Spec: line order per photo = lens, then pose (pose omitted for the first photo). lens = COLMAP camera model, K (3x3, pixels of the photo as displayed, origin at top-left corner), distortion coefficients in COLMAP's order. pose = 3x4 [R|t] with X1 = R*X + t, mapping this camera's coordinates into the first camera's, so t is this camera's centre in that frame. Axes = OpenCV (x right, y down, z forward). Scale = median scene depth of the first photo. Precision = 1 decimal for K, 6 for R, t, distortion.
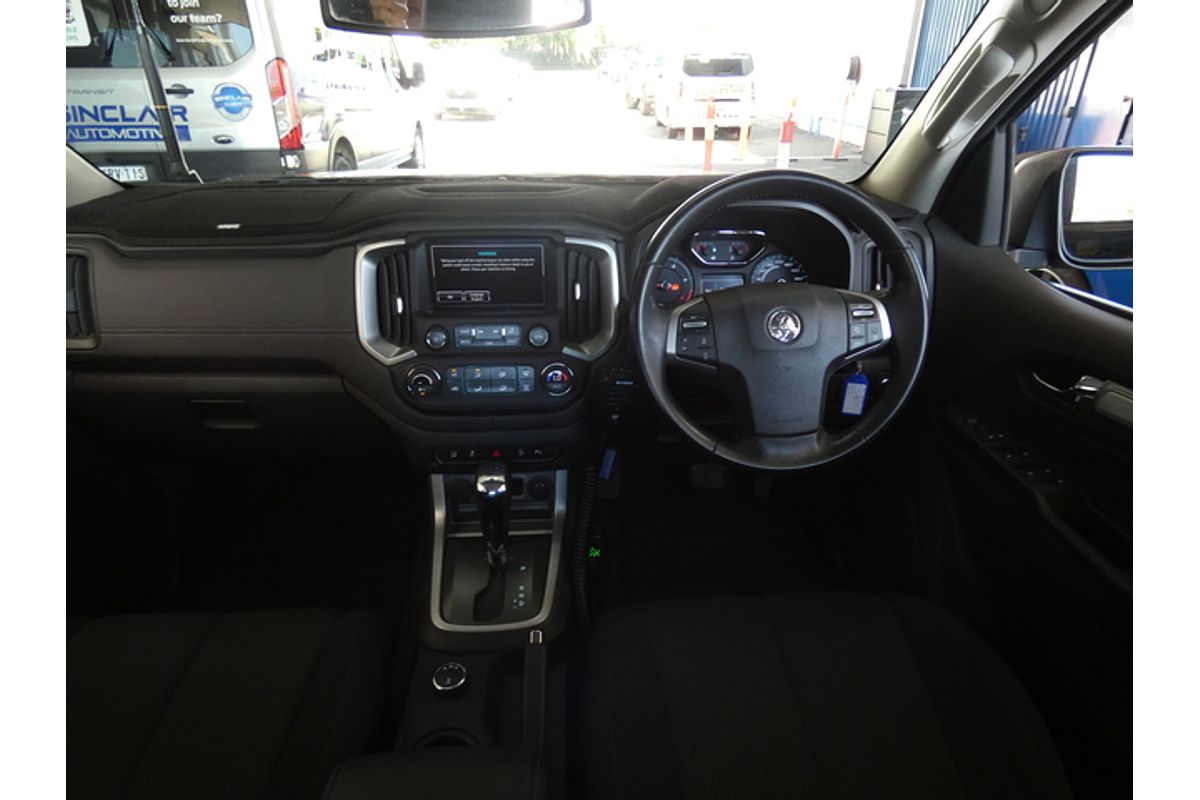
lens RADIAL K [[651.8, 0, 595.9], [0, 651.8, 397.7], [0, 0, 1]] dist [-0.002784, 0.001896]
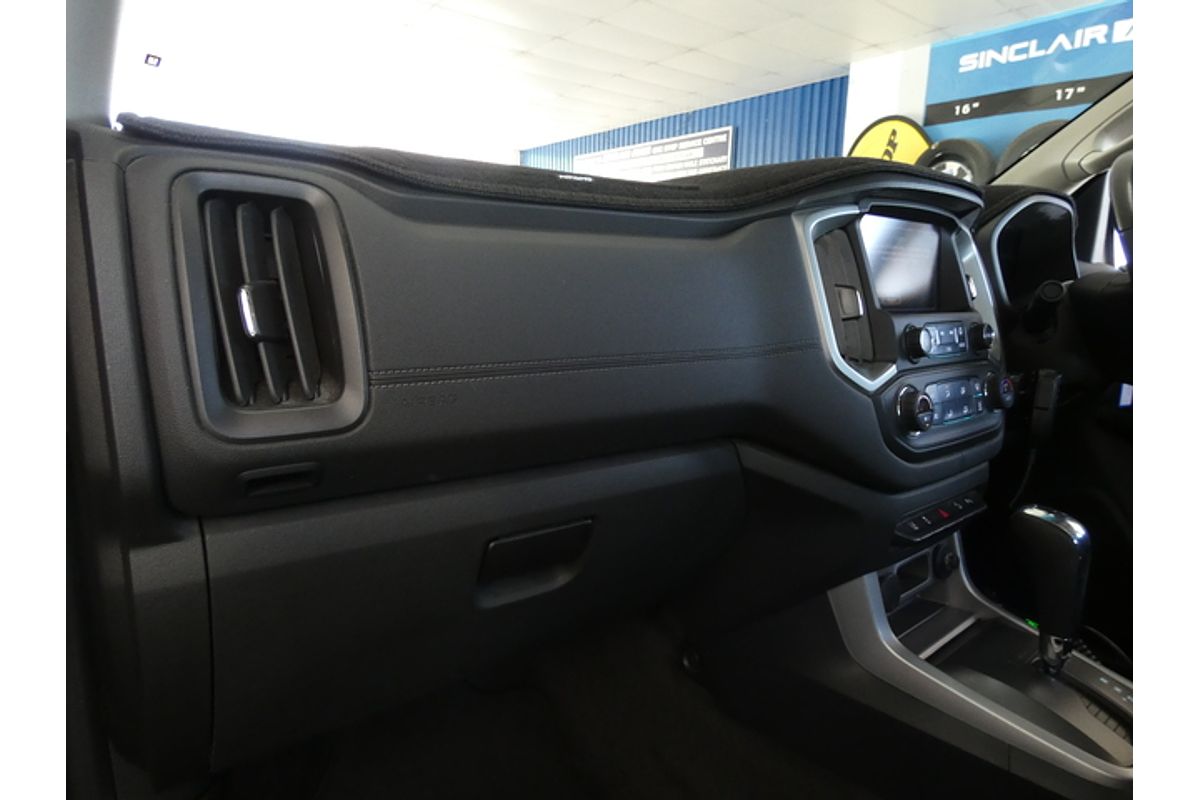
lens RADIAL K [[651.8, 0, 595.7], [0, 651.8, 400.2], [0, 0, 1]] dist [-0.002784, 0.001896]
pose [[0.822434, -0.091935, 0.561383, -0.891710], [0.237752, 0.952082, -0.192392, 0.016575], [-0.516795, 0.291699, 0.804882, 0.629107]]
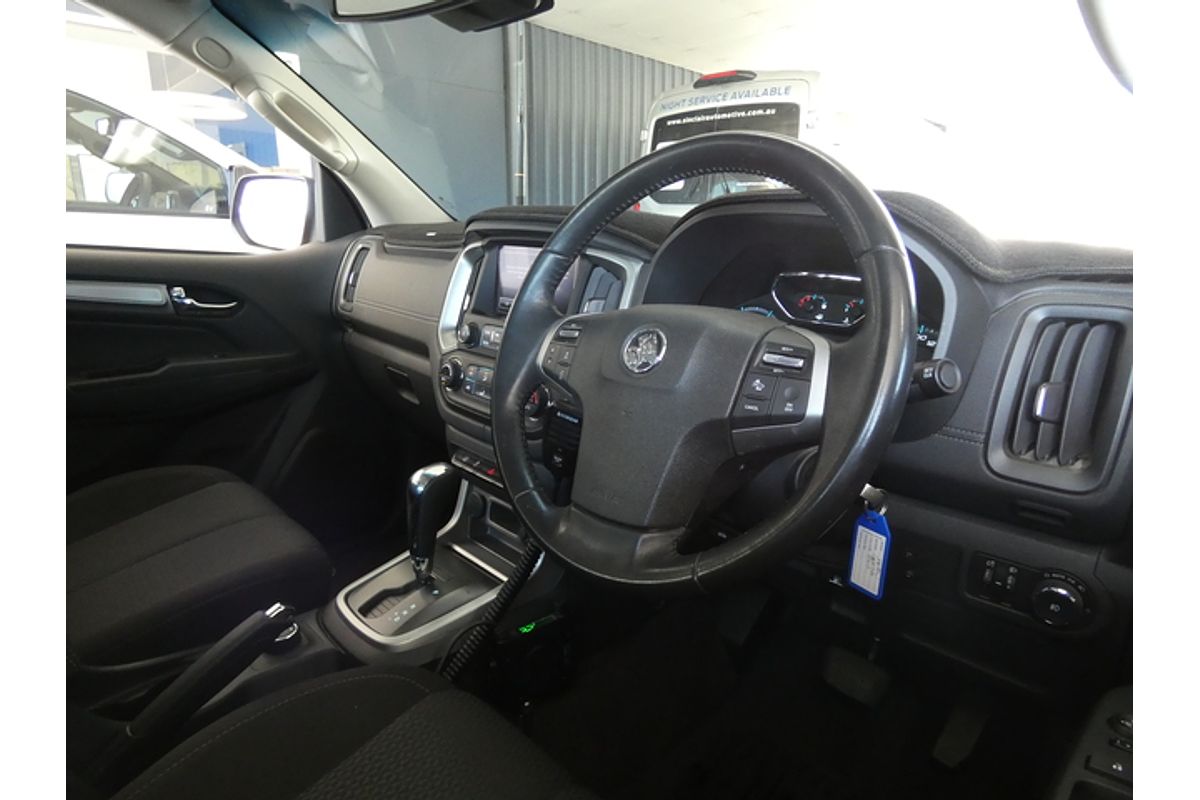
lens RADIAL K [[651.8, 0, 598.8], [0, 651.8, 396.3], [0, 0, 1]] dist [-0.002784, 0.001896]
pose [[0.665273, 0.207665, -0.717139, 0.618743], [-0.361612, 0.929978, -0.066162, -0.007606], [0.653184, 0.303342, 0.693783, 0.454329]]
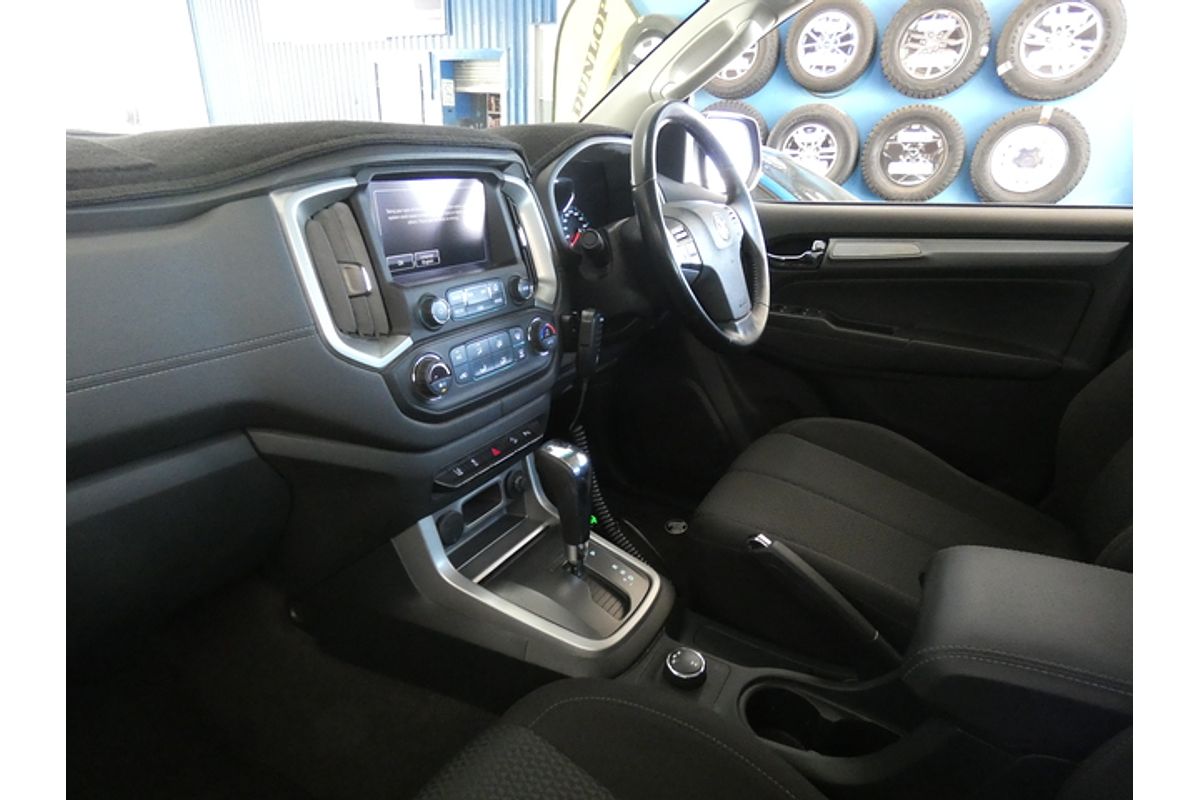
lens RADIAL K [[651.8, 0, 607.0], [0, 651.8, 400.1], [0, 0, 1]] dist [-0.002784, 0.001896]
pose [[0.549562, -0.286287, 0.784871, -0.721850], [0.345256, 0.933306, 0.098683, -0.004519], [-0.760776, 0.216749, 0.611751, 0.422459]]
